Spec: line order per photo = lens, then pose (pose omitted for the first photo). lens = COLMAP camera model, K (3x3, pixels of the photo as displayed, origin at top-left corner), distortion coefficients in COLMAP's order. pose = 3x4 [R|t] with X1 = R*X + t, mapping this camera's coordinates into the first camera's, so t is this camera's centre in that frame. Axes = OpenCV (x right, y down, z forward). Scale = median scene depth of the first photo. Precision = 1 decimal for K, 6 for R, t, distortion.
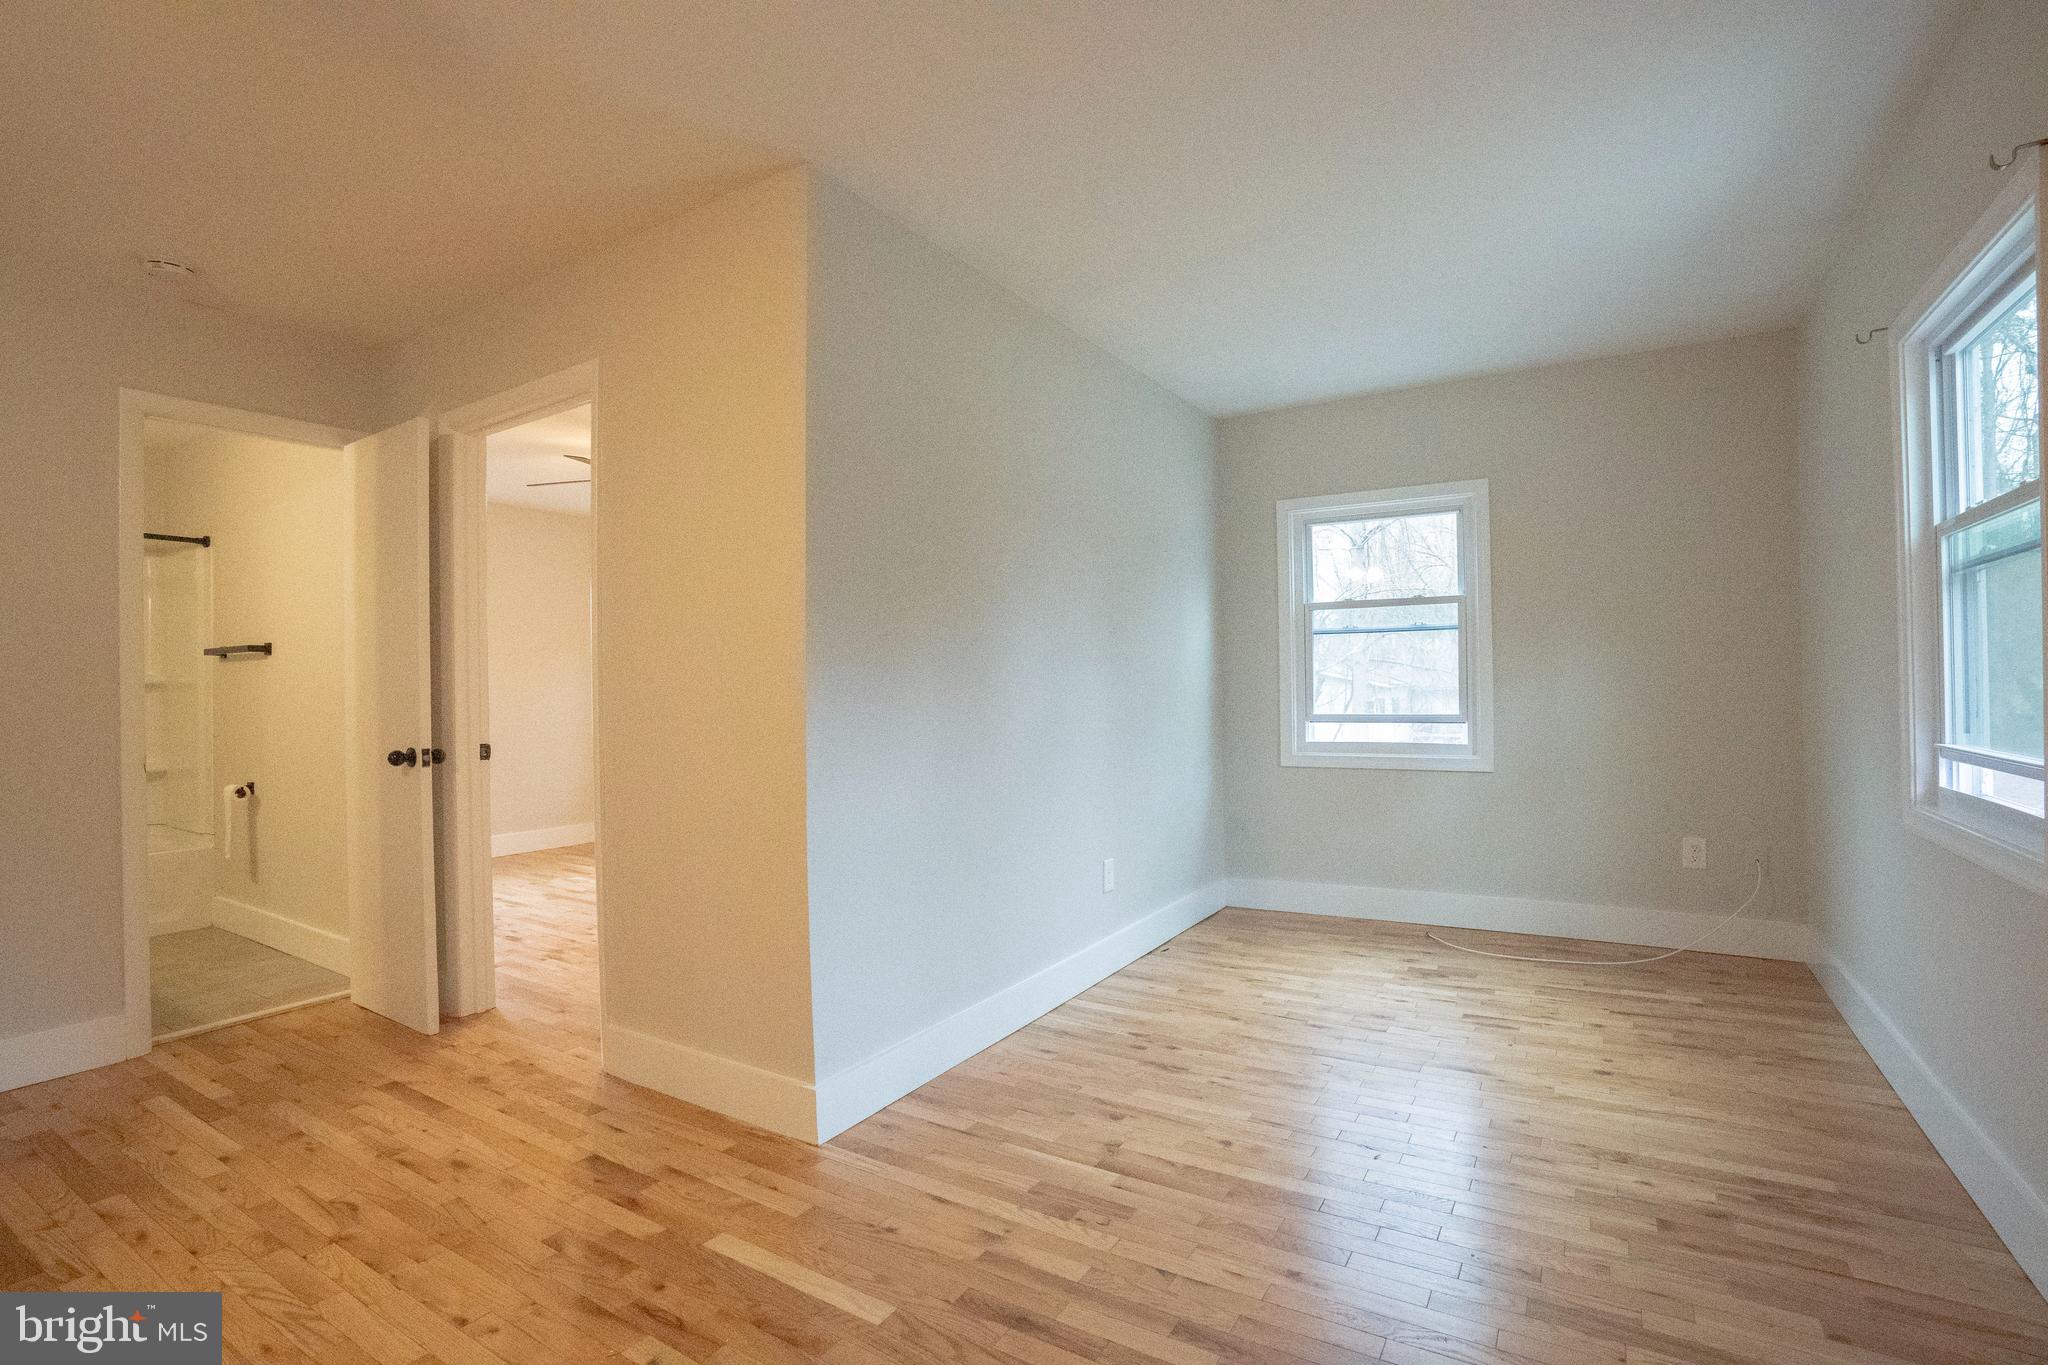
lens RADIAL K [[934.8, 0, 1004.0], [0, 934.8, 681.7], [0, 0, 1]] dist [-0.015685, 0.005425]
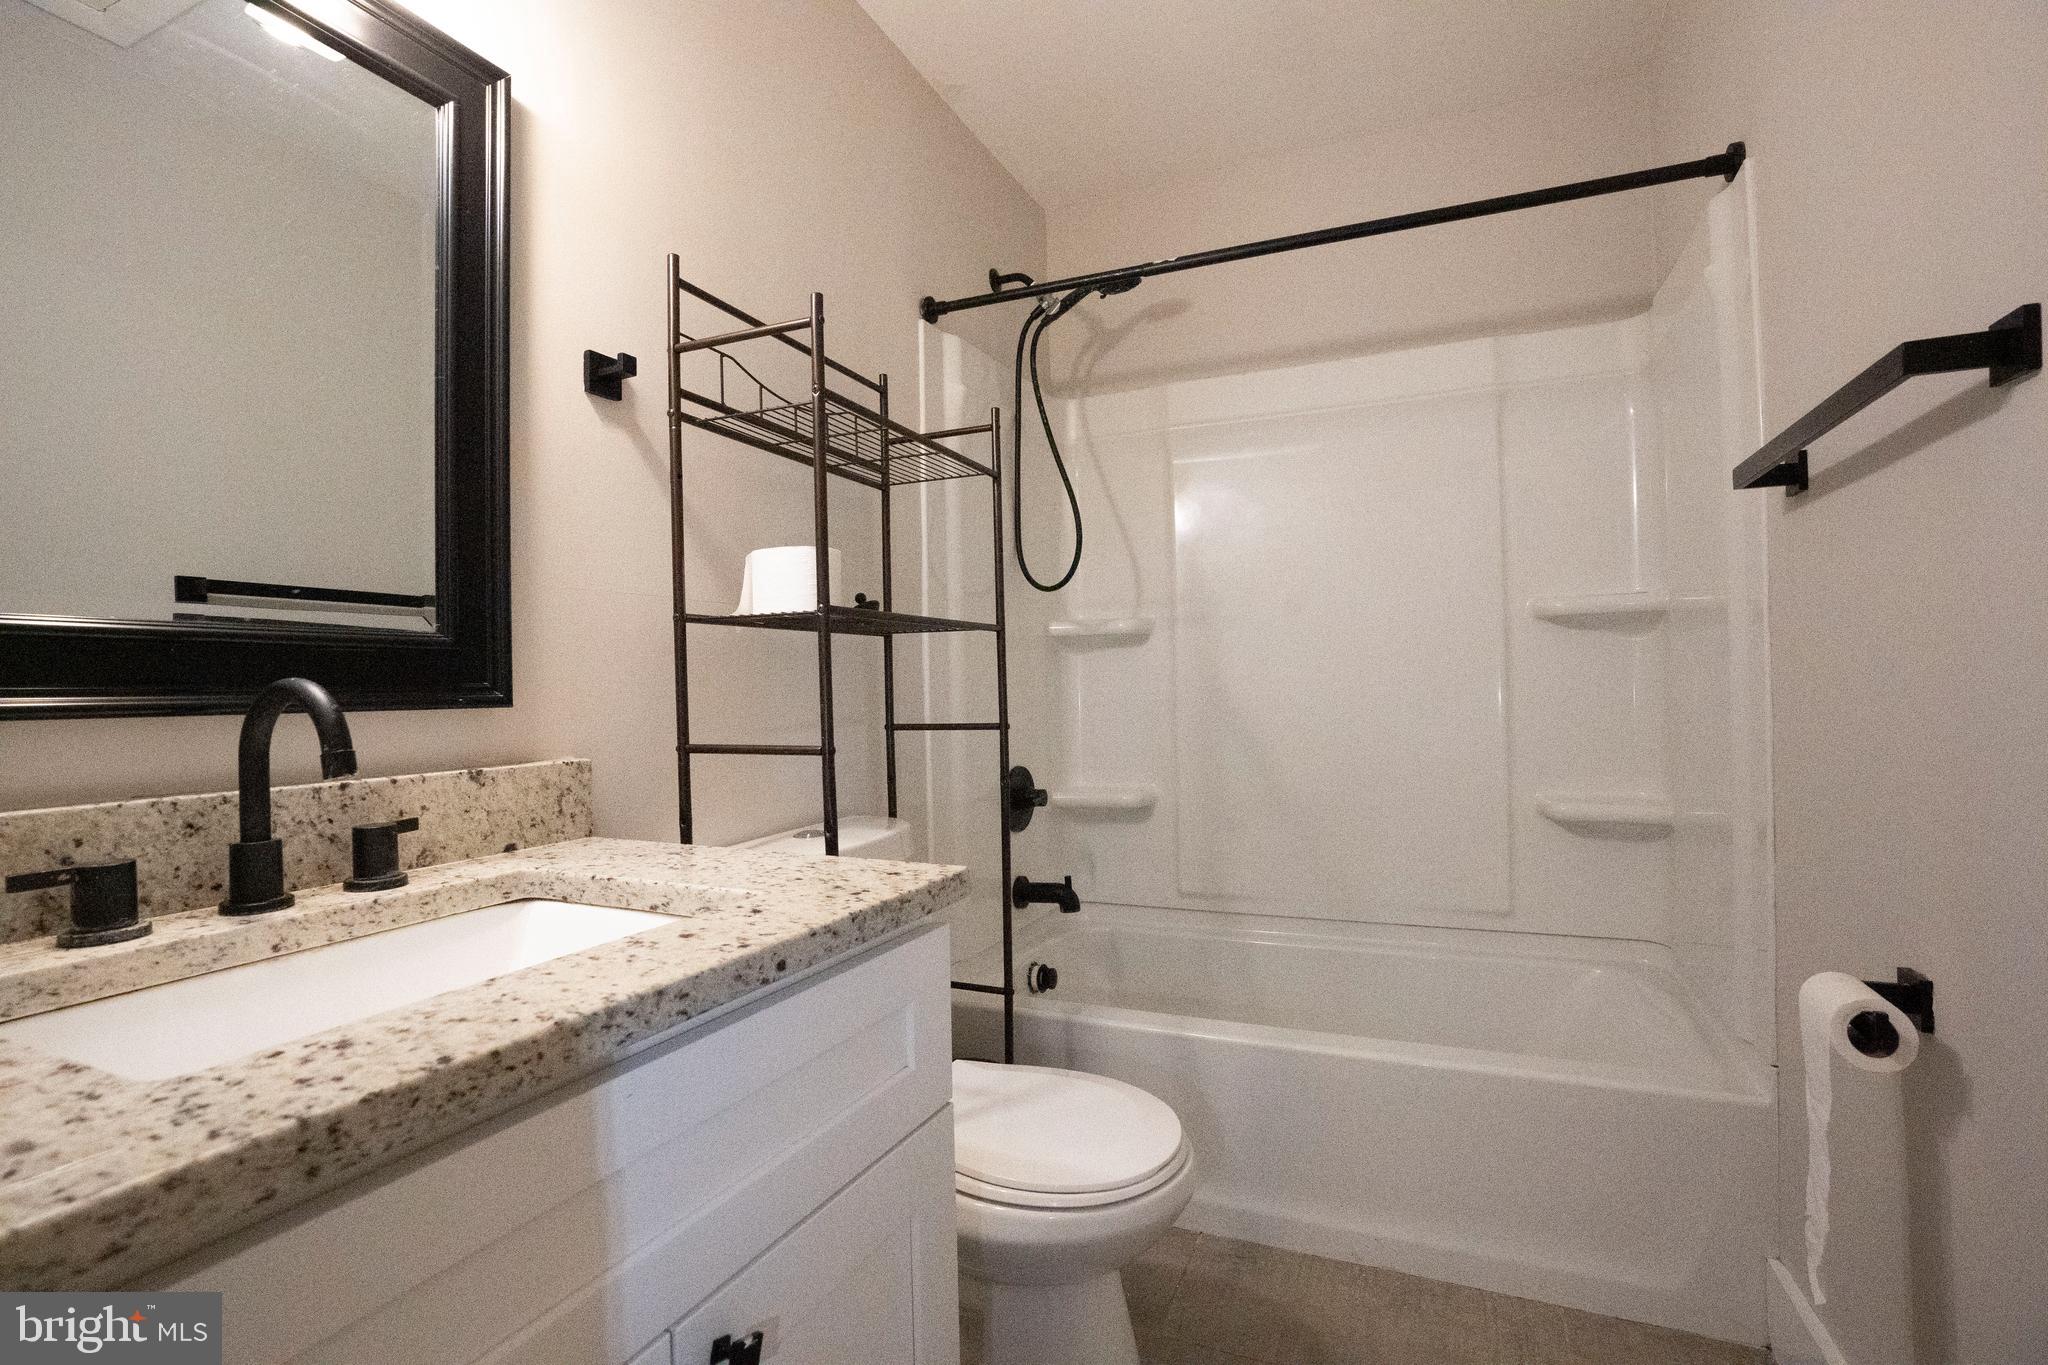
lens RADIAL K [[934.8, 0, 1023.6], [0, 934.8, 681.4], [0, 0, 1]] dist [-0.015685, 0.005425]
pose [[0.167495, 0.000181, -0.985873, -0.627960], [0.022335, 0.999743, 0.003979, 0.029592], [0.985620, -0.022686, 0.167448, 0.750982]]
